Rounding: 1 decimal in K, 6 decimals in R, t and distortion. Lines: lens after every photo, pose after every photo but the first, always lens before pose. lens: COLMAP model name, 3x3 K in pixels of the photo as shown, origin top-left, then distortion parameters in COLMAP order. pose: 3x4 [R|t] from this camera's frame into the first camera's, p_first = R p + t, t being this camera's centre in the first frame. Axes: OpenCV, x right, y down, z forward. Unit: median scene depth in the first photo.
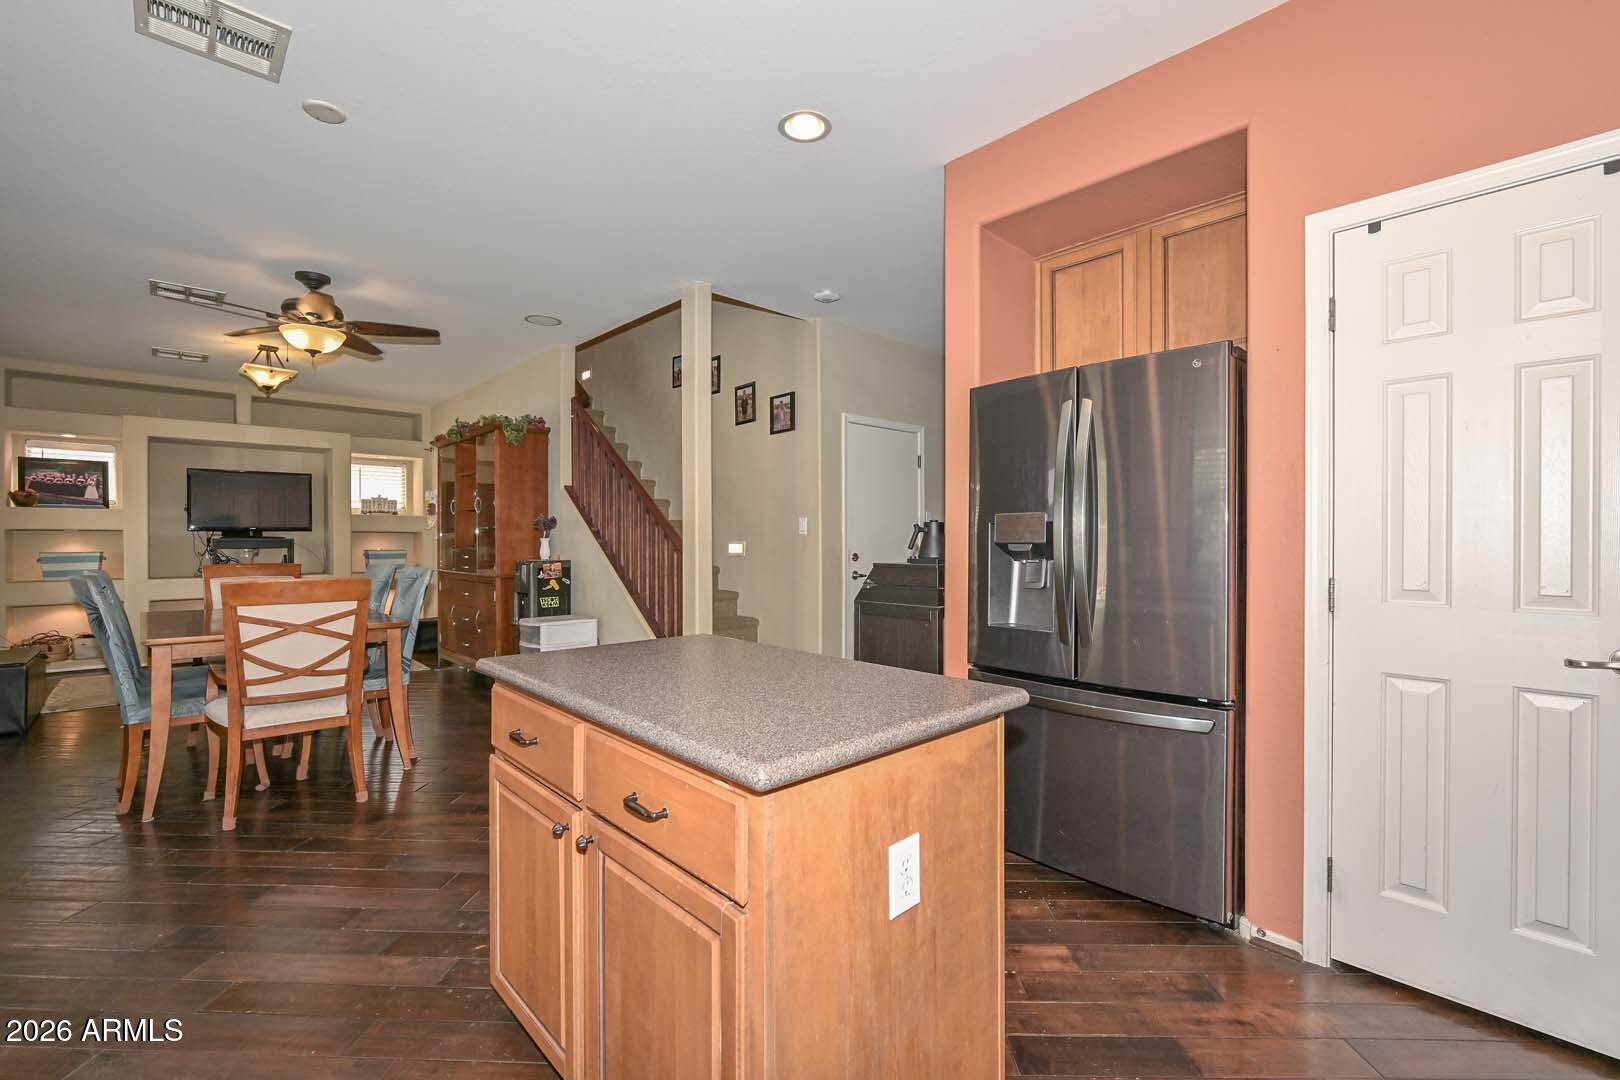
lens RADIAL K [[700.2, 0, 810.0], [0, 700.2, 540.0], [0, 0, 1]] dist [-0.013657, 0.000063]
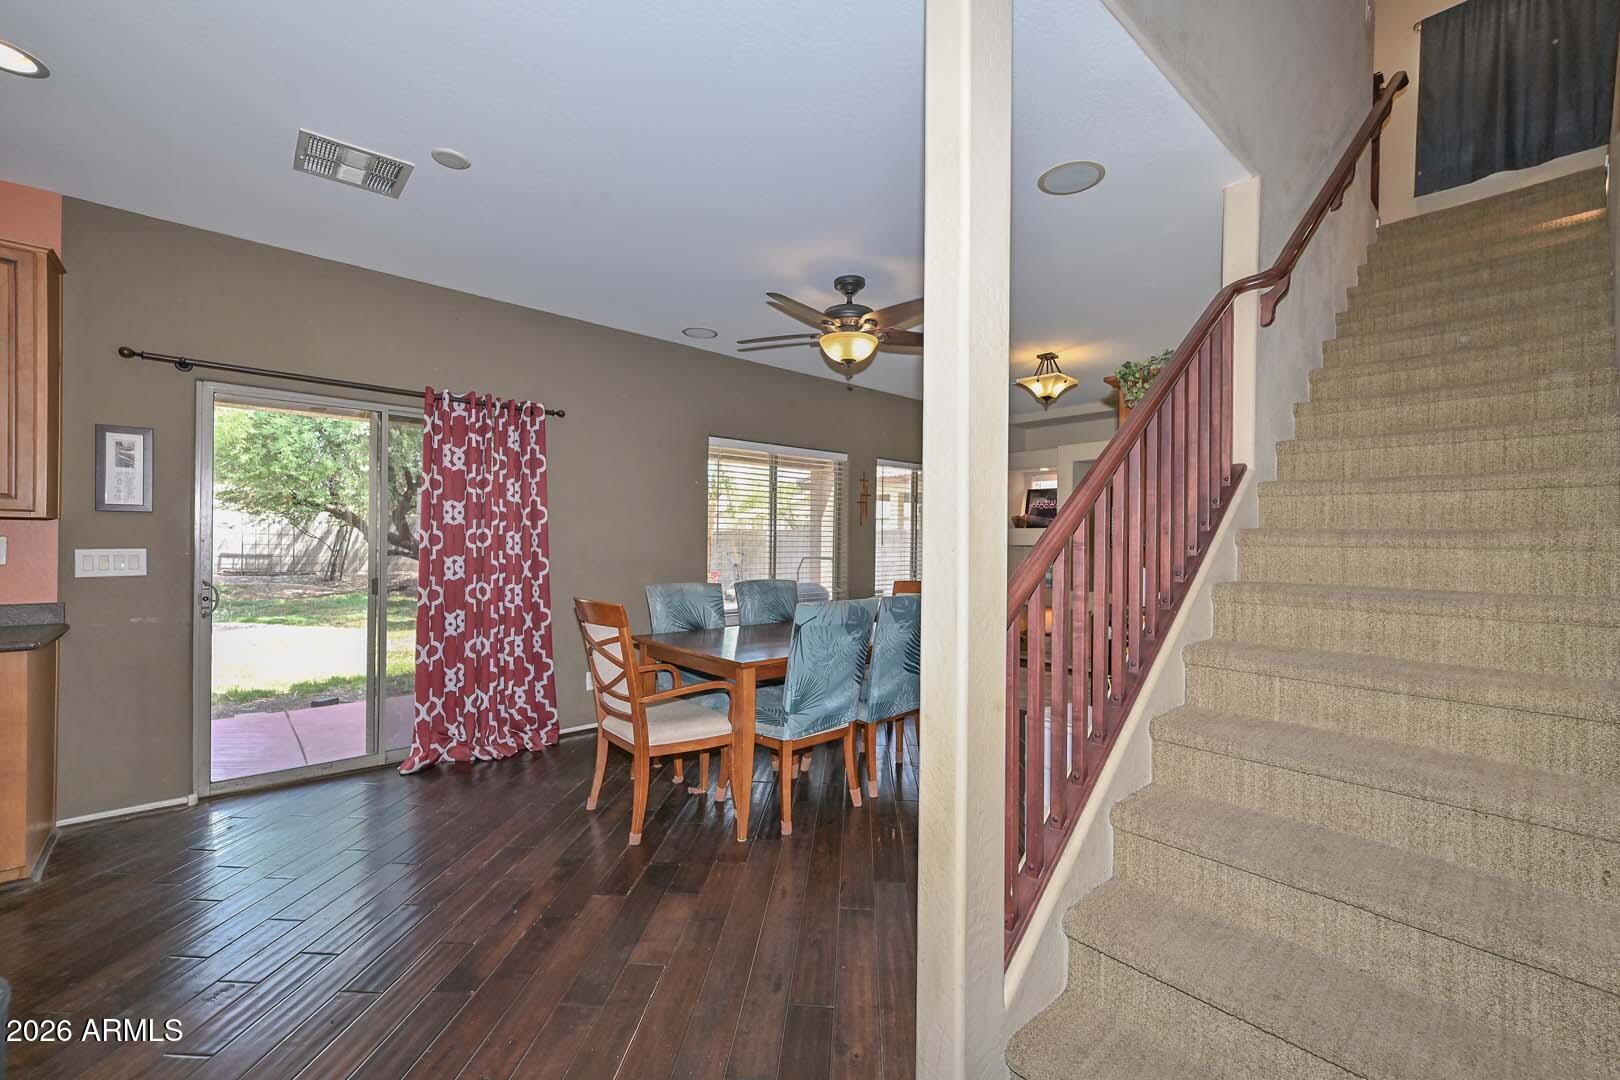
lens RADIAL K [[659.3, 0, 814.4], [0, 659.3, 541.9], [0, 0, 1]] dist [0.011800, 0.000066]
pose [[-0.029209, -0.000735, -0.999573, 0.169492], [-0.013100, 0.999914, -0.000353, -0.023223], [0.999487, 0.013084, -0.029216, 0.914830]]
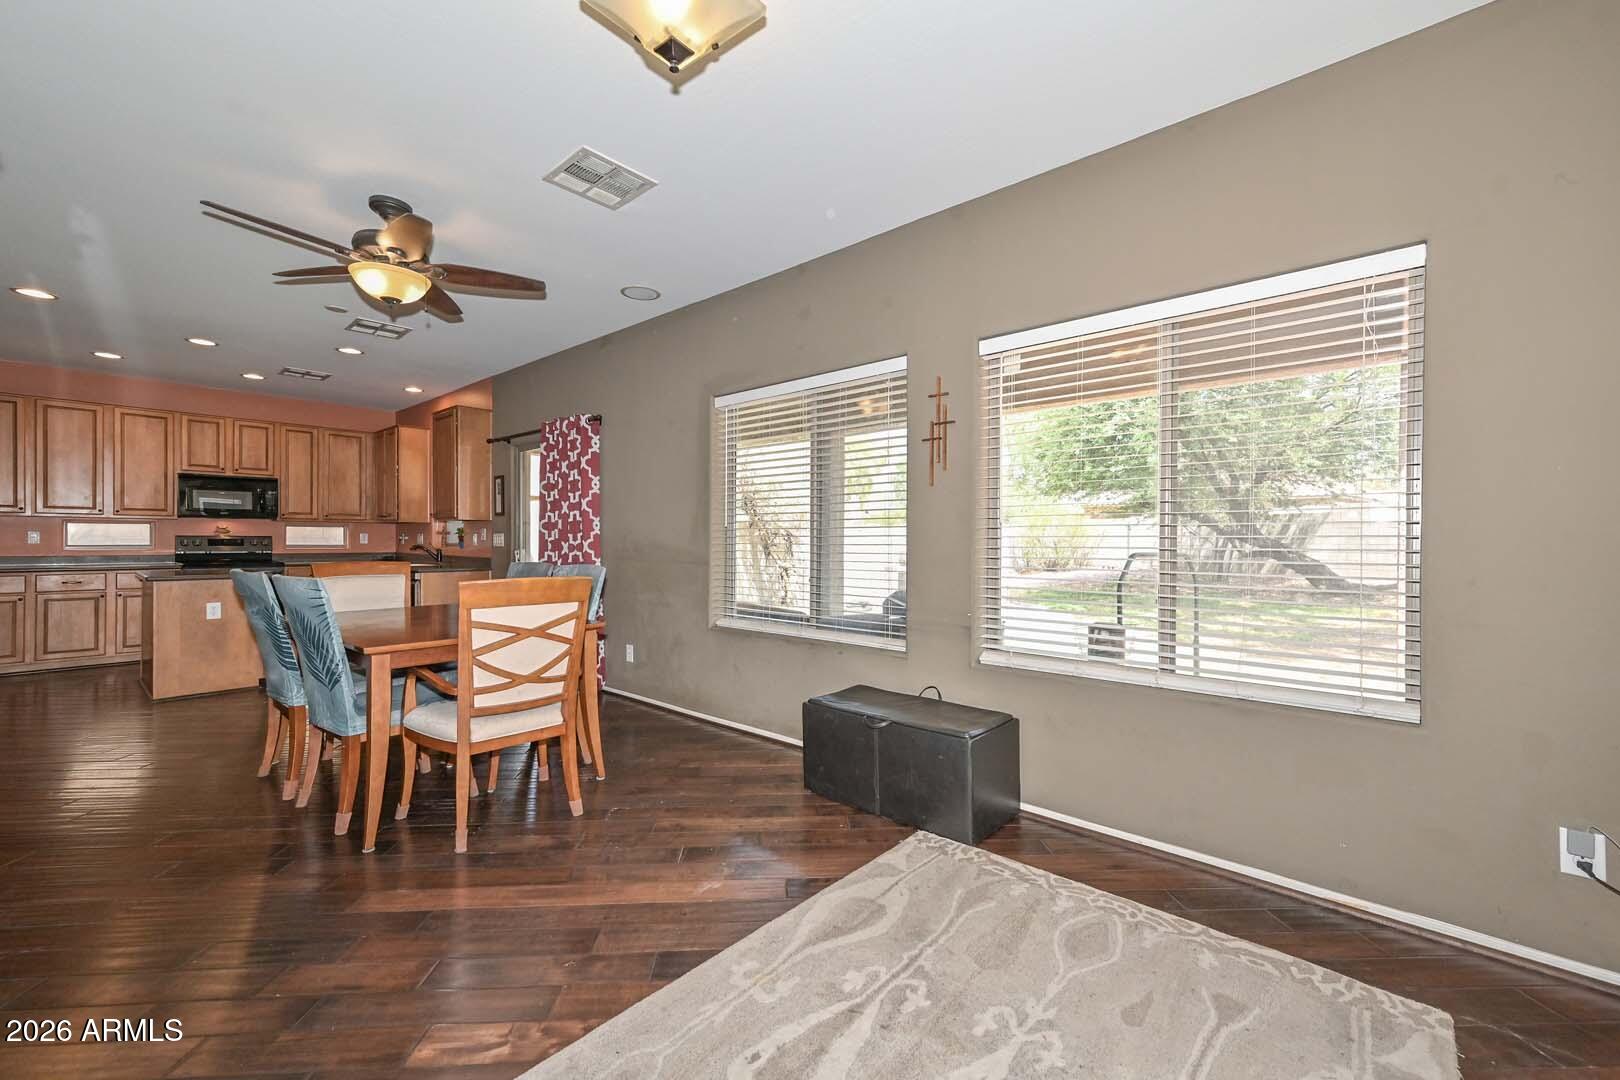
lens RADIAL K [[656.2, 0, 809.1], [0, 656.2, 538.5], [0, 0, 1]] dist [0.013194, 0.000239]
pose [[-0.996101, -0.002778, -0.088172, -1.044489], [-0.003046, 0.999991, 0.002898, -0.001770], [0.088163, 0.003156, -0.996101, 1.672021]]
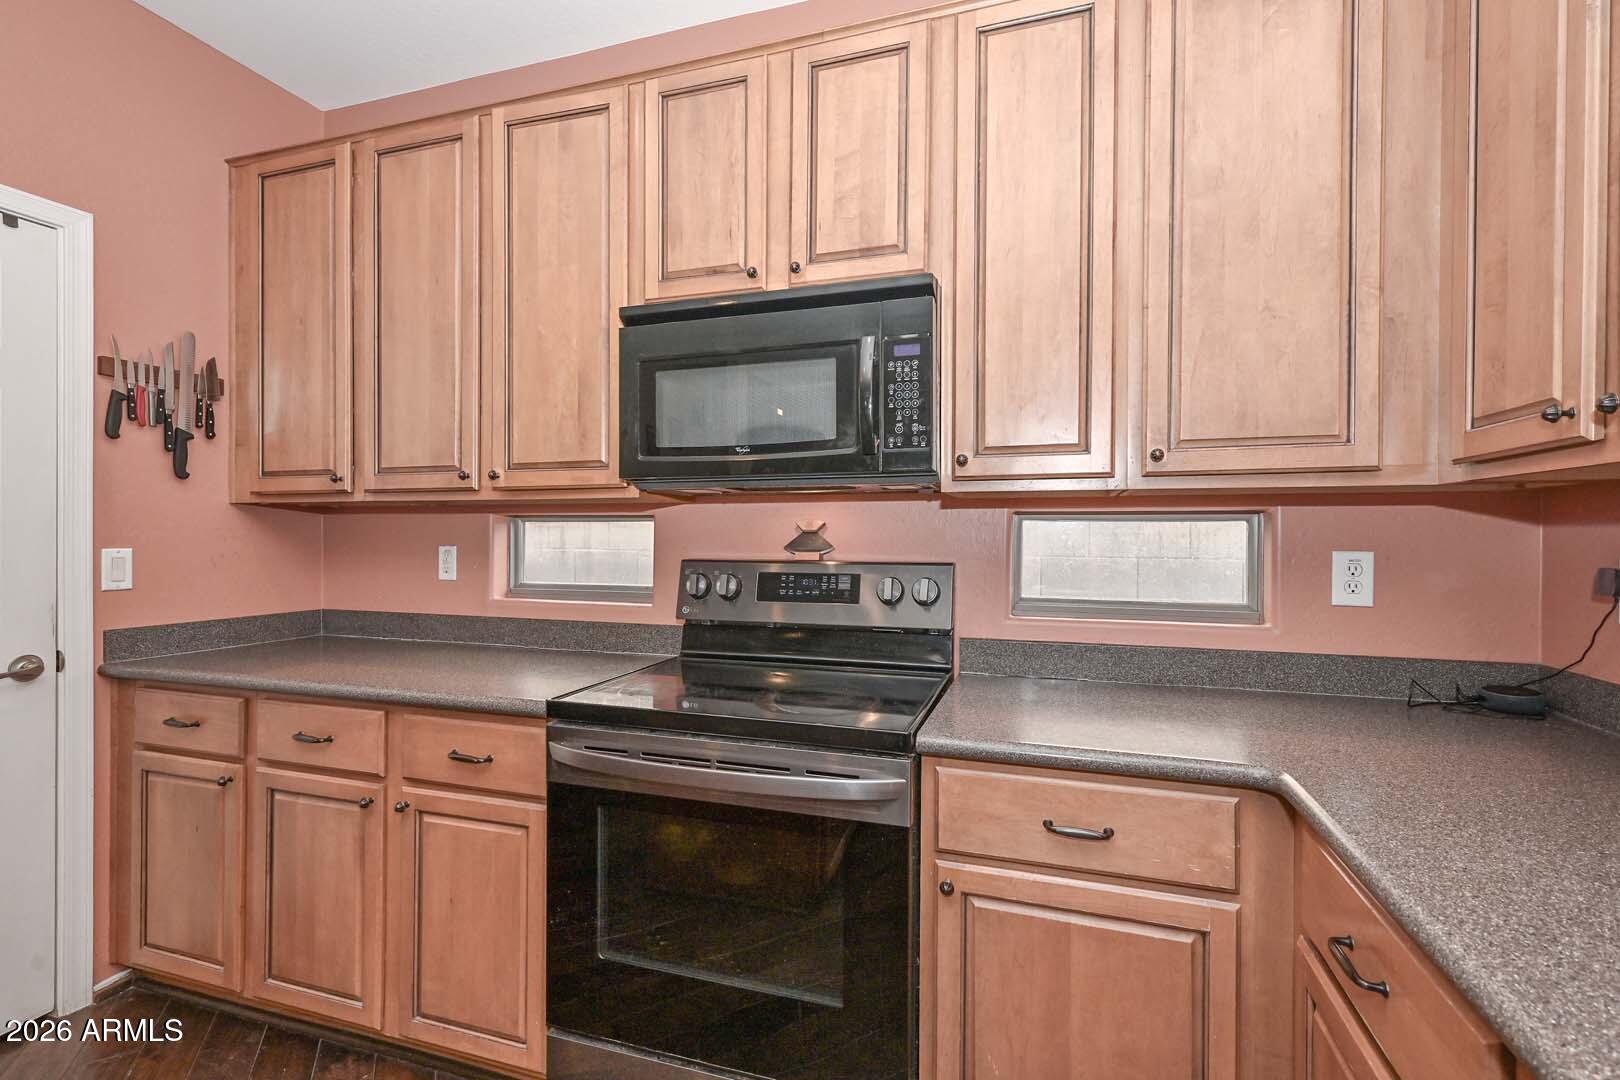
lens RADIAL K [[721.8, 0, 810.0], [0, 721.8, 540.0], [0, 0, 1]] dist [0.000825, 0.000006]
pose [[-0.485210, -0.005383, 0.874381, -0.161656], [-0.001393, 0.999985, 0.005383, -0.014342], [-0.874397, 0.001394, -0.485210, 0.154563]]
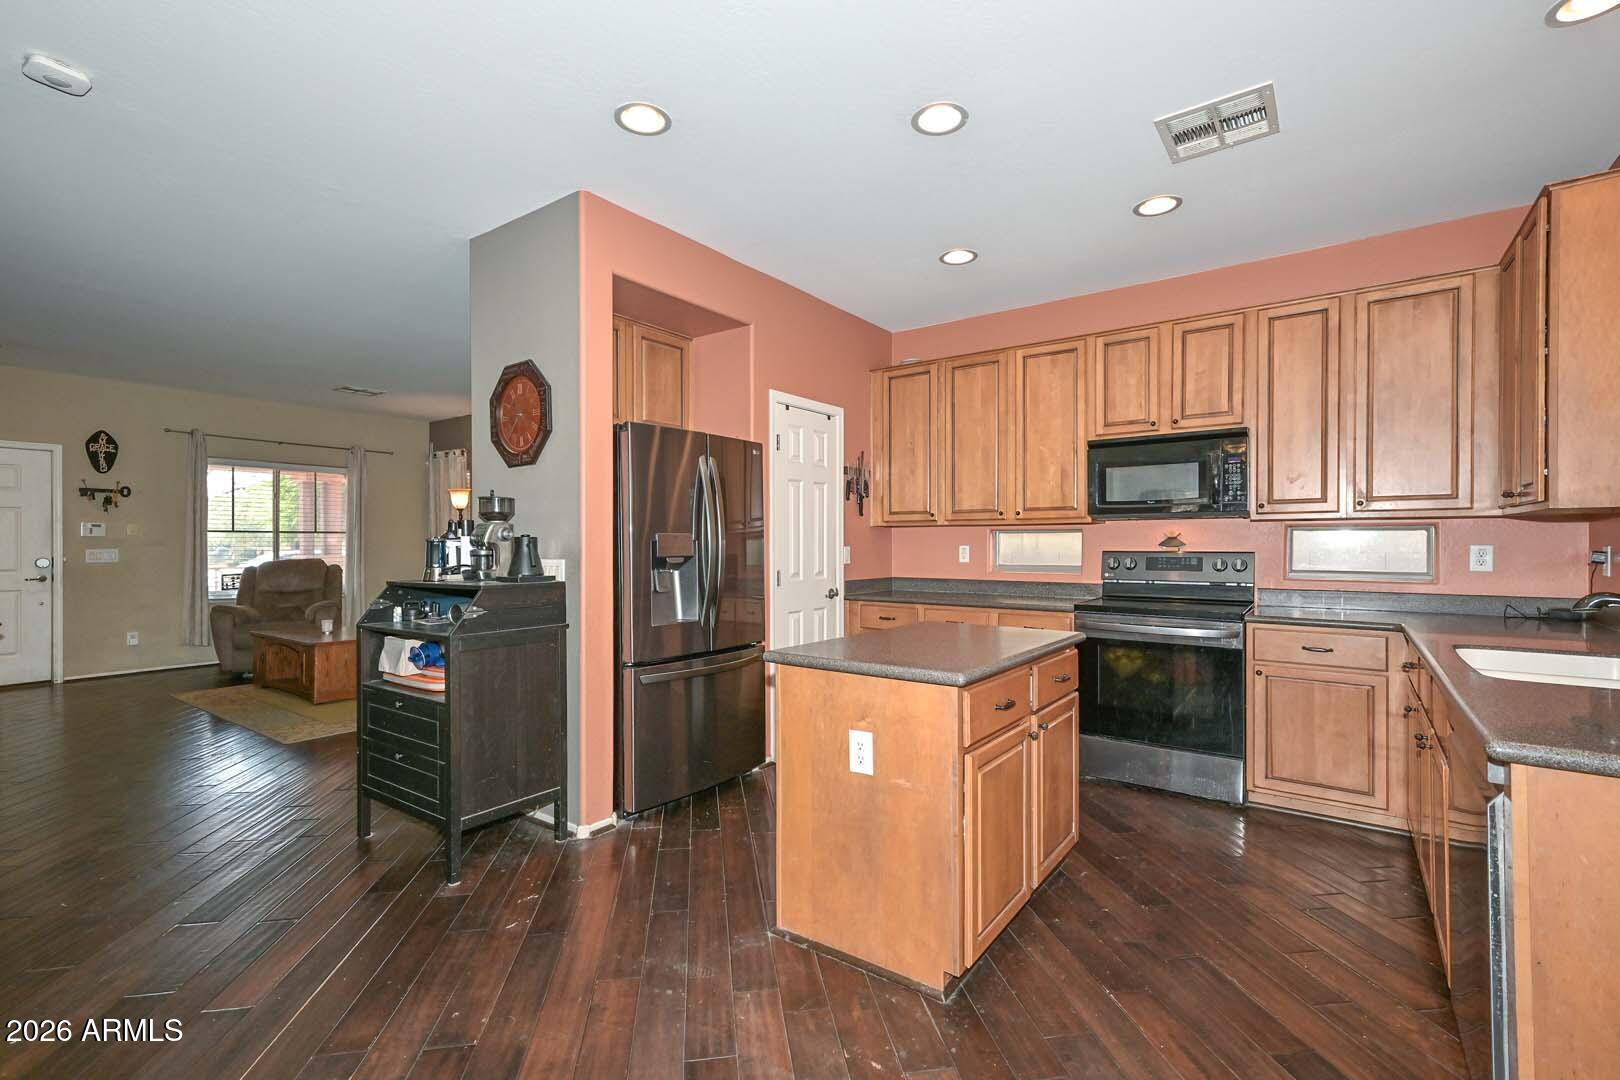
lens RADIAL K [[720.7, 0, 810.0], [0, 720.7, 540.0], [0, 0, 1]] dist [0.024057, -0.000080]
pose [[-0.188277, 0.002633, 0.982112, -0.602001], [0.004189, 0.999989, -0.001878, -0.013479], [-0.982107, 0.003760, -0.188286, 0.576154]]
